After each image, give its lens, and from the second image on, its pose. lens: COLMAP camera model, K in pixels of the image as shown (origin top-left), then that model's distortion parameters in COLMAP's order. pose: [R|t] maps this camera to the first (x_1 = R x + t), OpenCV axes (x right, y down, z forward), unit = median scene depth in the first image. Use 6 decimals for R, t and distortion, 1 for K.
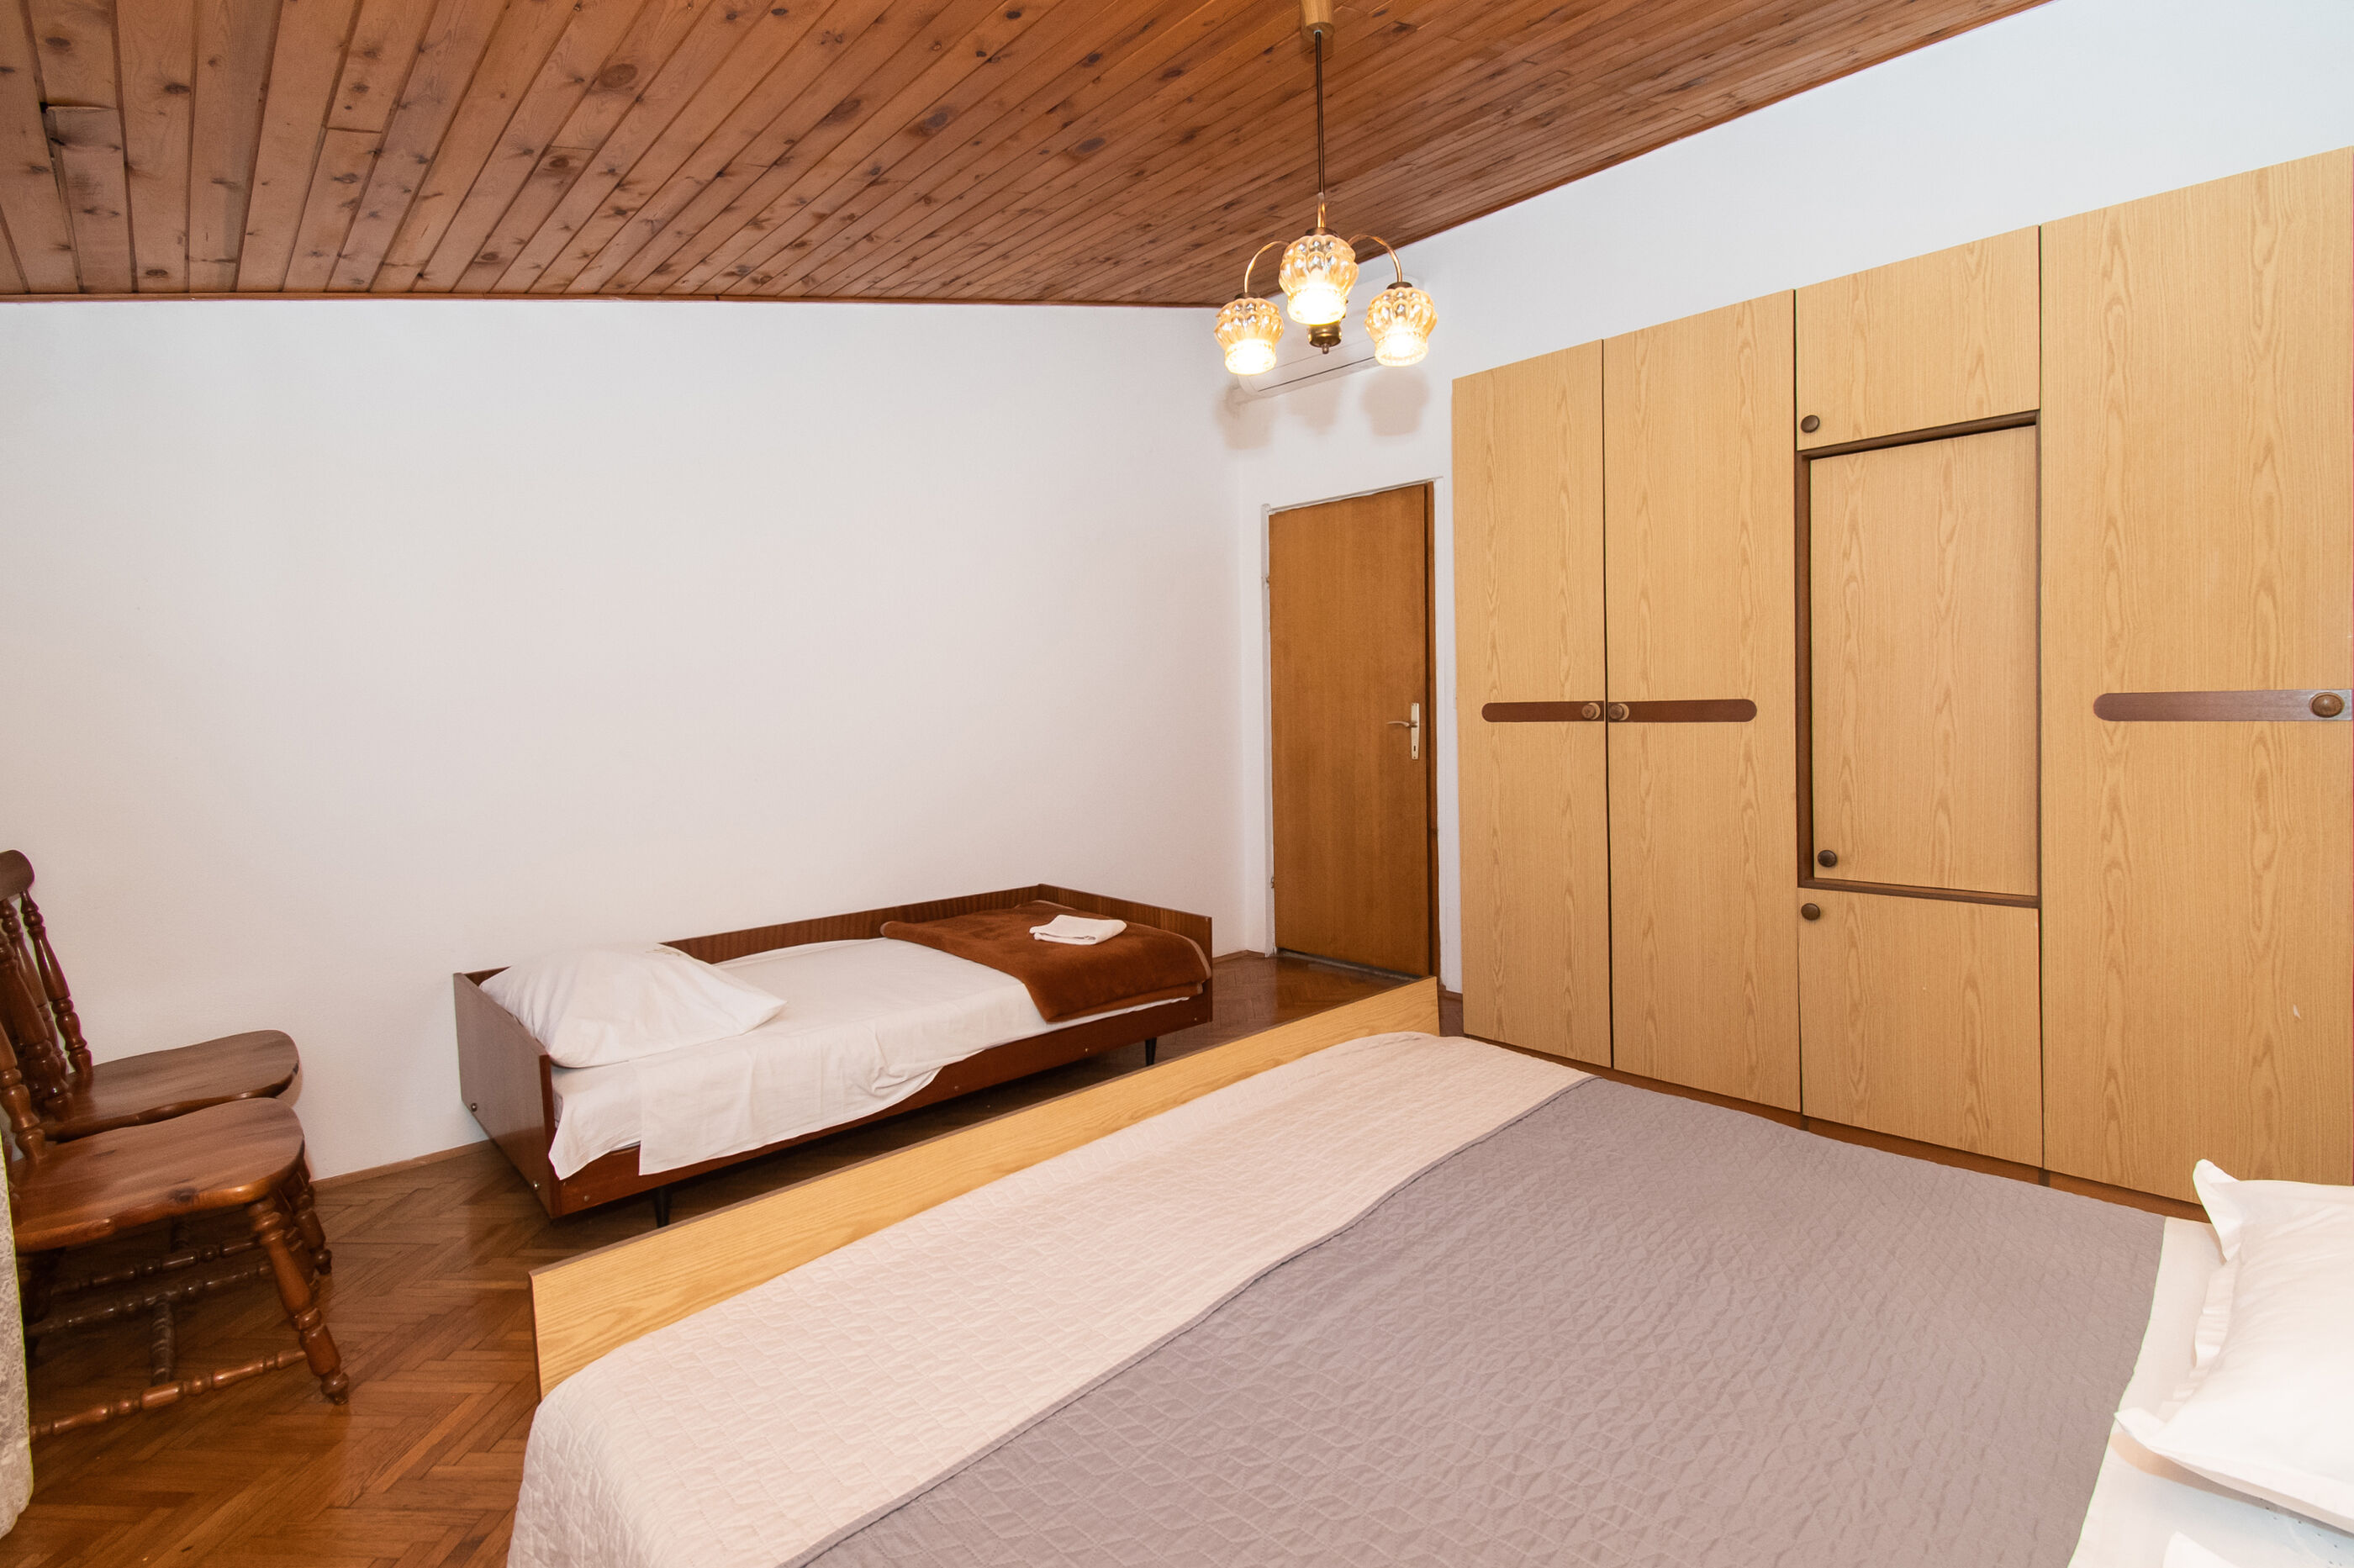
lens RADIAL K [[1068.3, 0, 1178.4], [0, 1068.3, 764.9], [0, 0, 1]] dist [-0.001507, -0.000395]
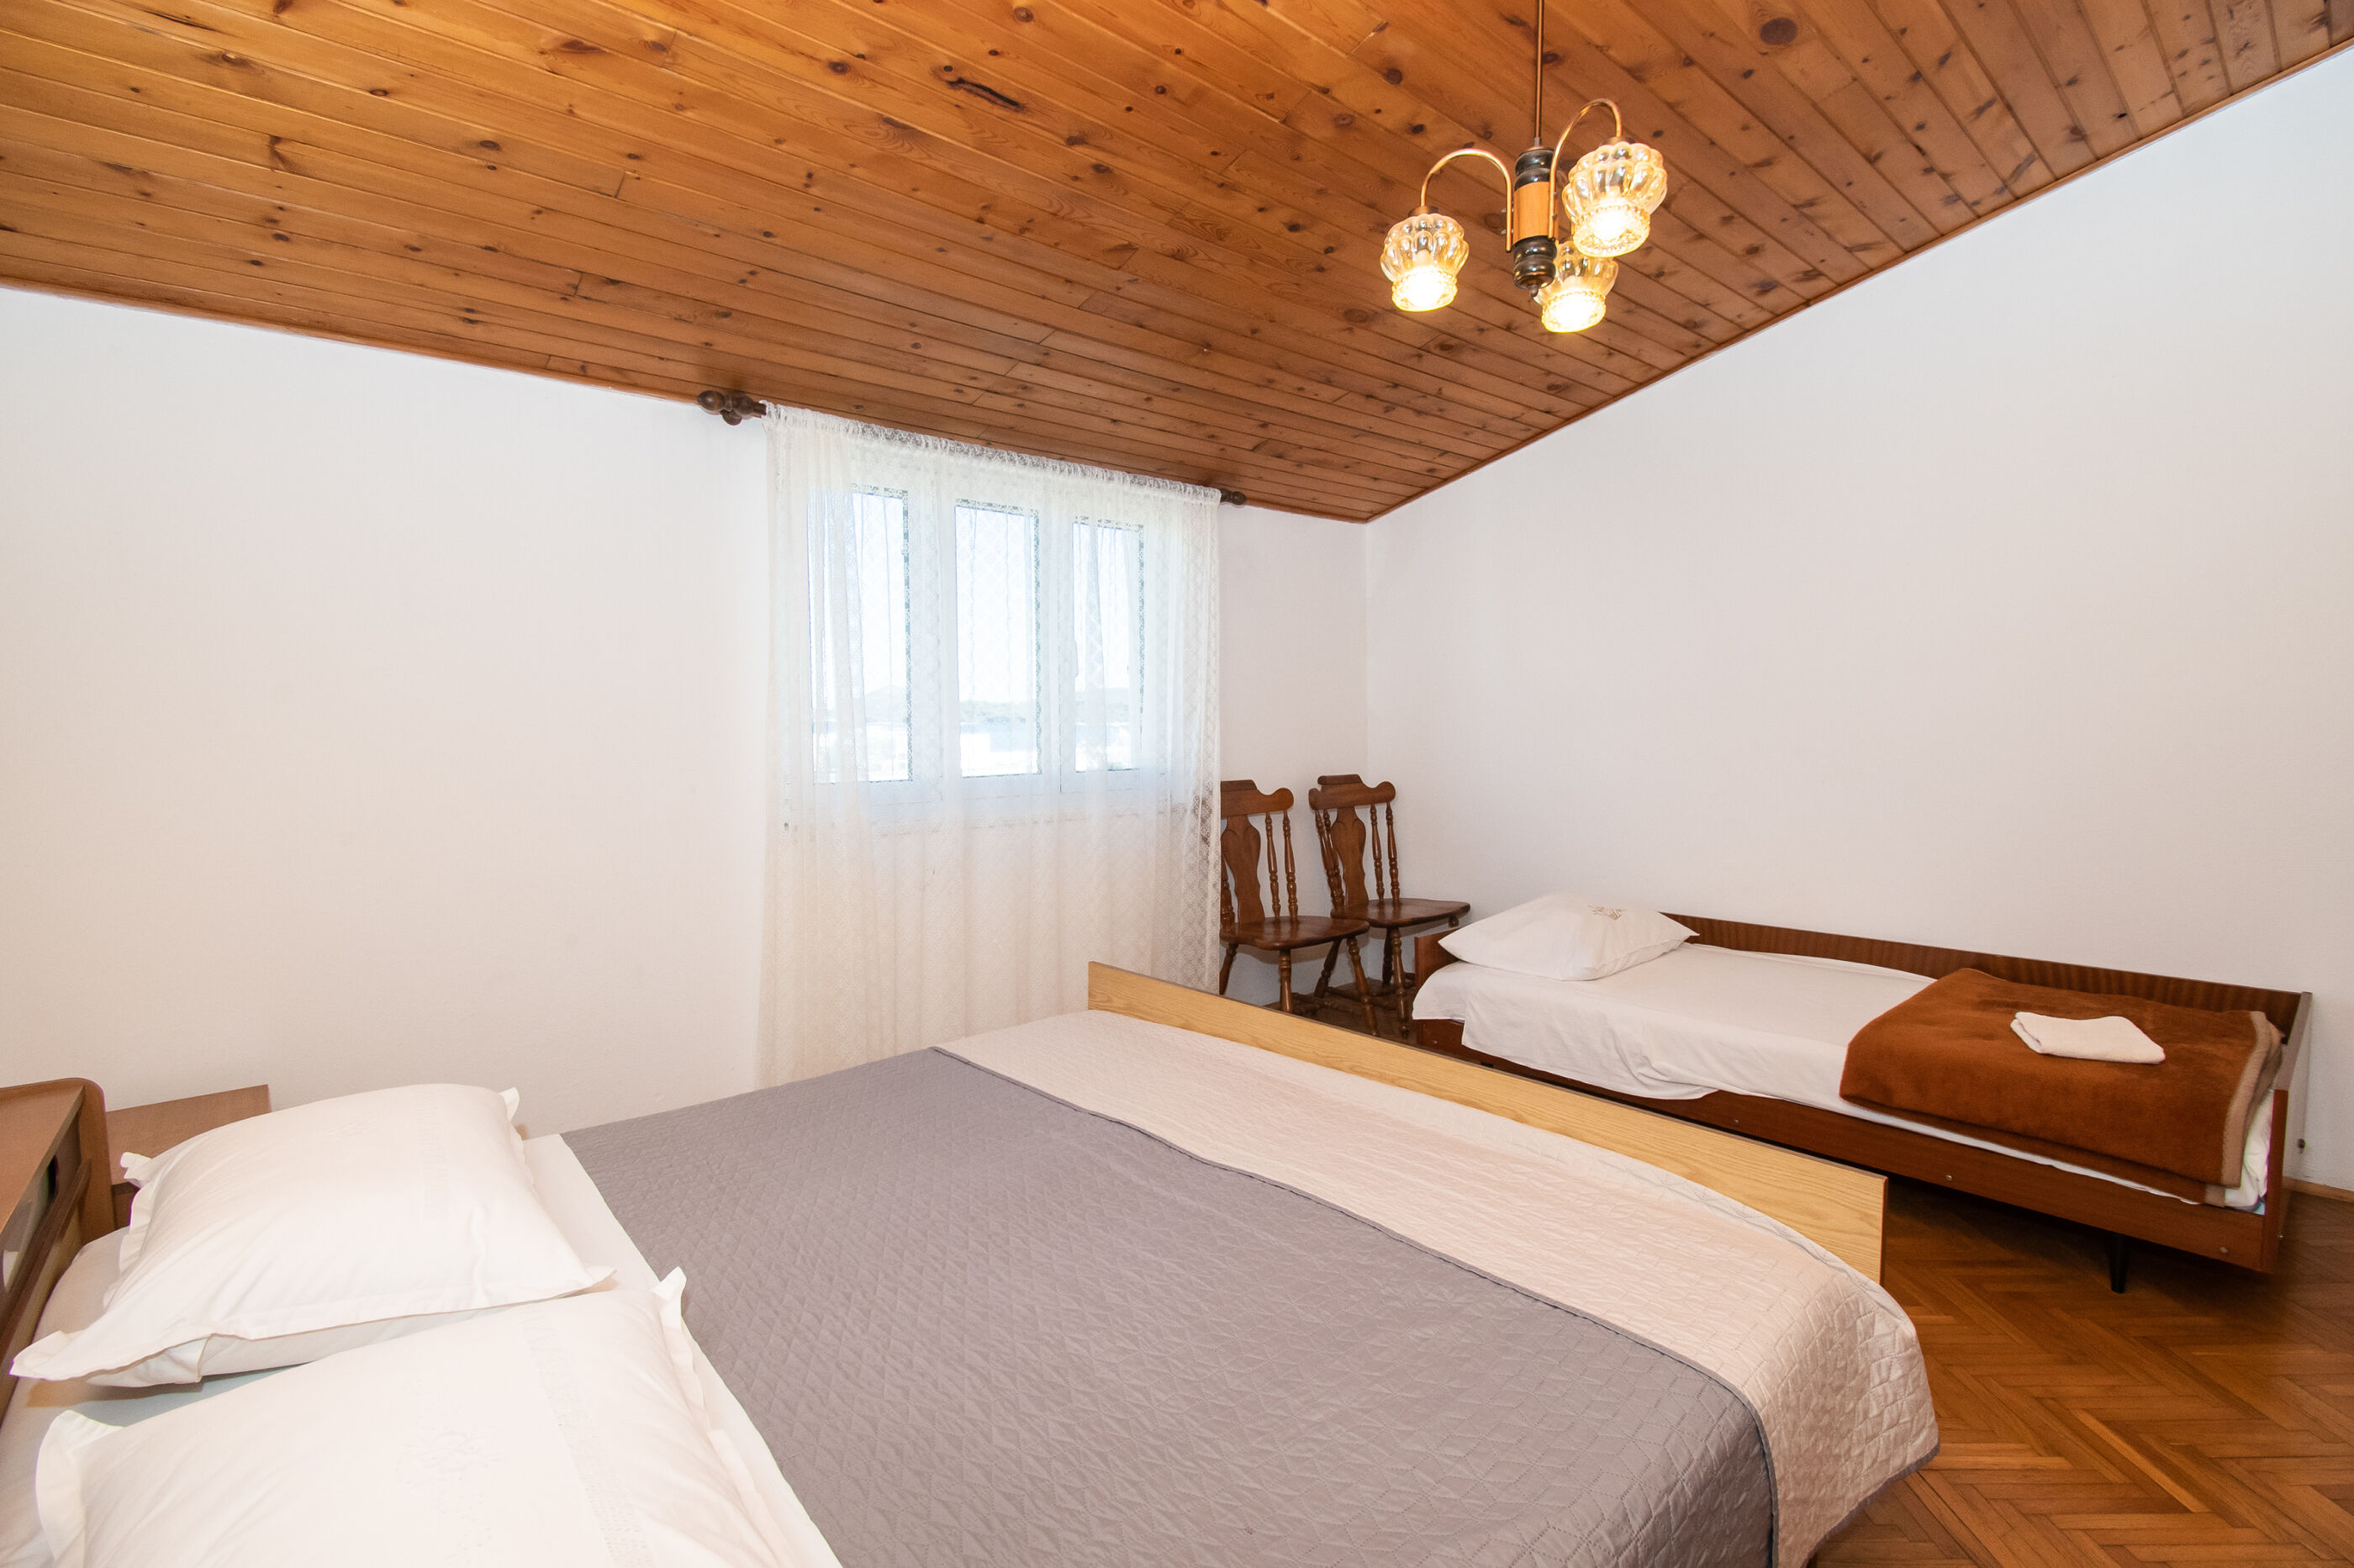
lens RADIAL K [[1035.5, 0, 1187.1], [0, 1035.5, 779.3], [0, 0, 1]] dist [-0.001454, -0.012923]
pose [[-0.036991, 0.070455, -0.996829, 0.696164], [-0.042858, 0.996482, 0.072021, -0.039313], [0.998396, 0.045387, -0.033841, 0.544993]]
